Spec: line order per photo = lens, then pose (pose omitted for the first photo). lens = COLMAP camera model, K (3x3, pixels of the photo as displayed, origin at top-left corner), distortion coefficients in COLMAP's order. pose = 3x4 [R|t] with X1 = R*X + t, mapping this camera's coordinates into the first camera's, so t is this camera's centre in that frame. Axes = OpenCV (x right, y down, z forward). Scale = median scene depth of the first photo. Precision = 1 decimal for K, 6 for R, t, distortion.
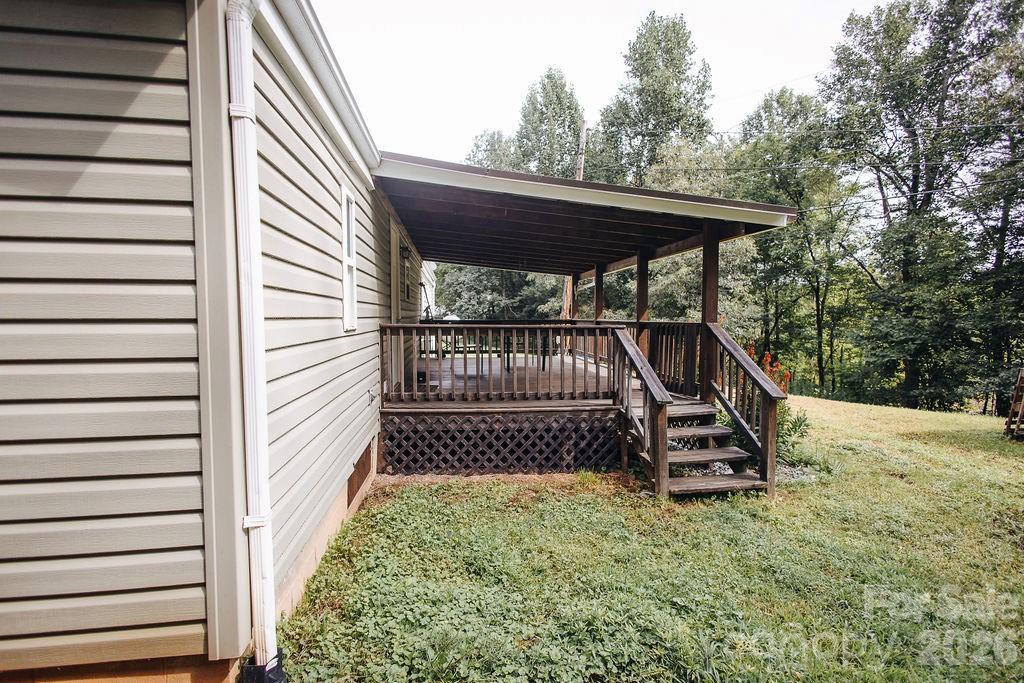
lens RADIAL K [[468.4, 0, 512.8], [0, 468.4, 340.7], [0, 0, 1]] dist [0.013252, -0.005265]
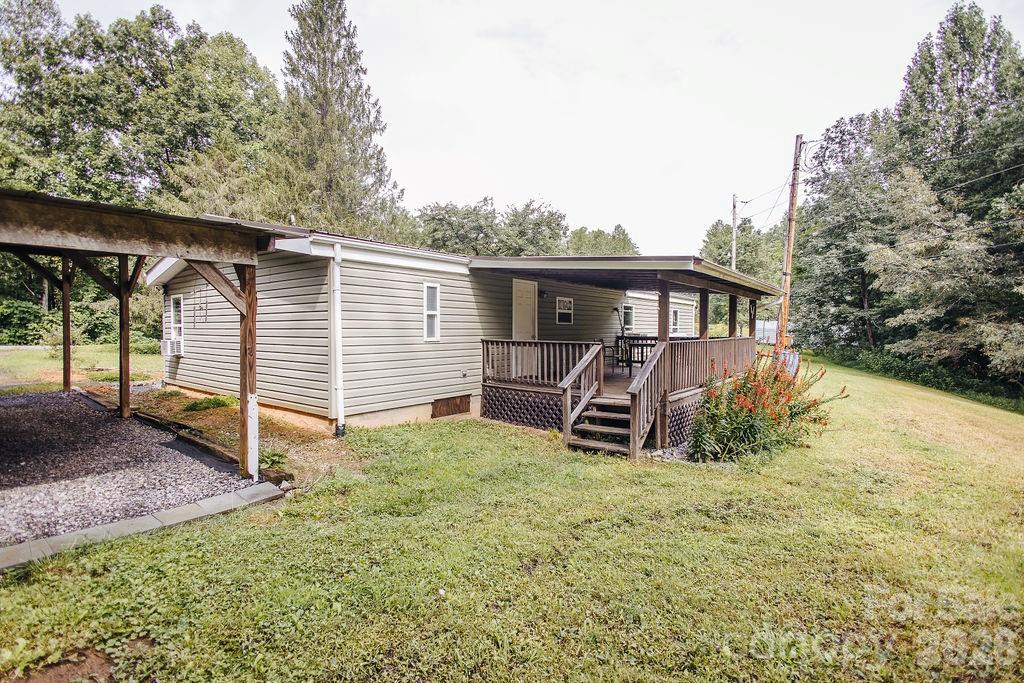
lens RADIAL K [[468.4, 0, 512.8], [0, 468.4, 340.7], [0, 0, 1]] dist [0.013252, -0.005265]
pose [[0.690758, 0.012862, -0.722972, 0.285375], [-0.034752, 0.999277, -0.015427, -0.000553], [0.722251, 0.035781, 0.690705, -0.059124]]
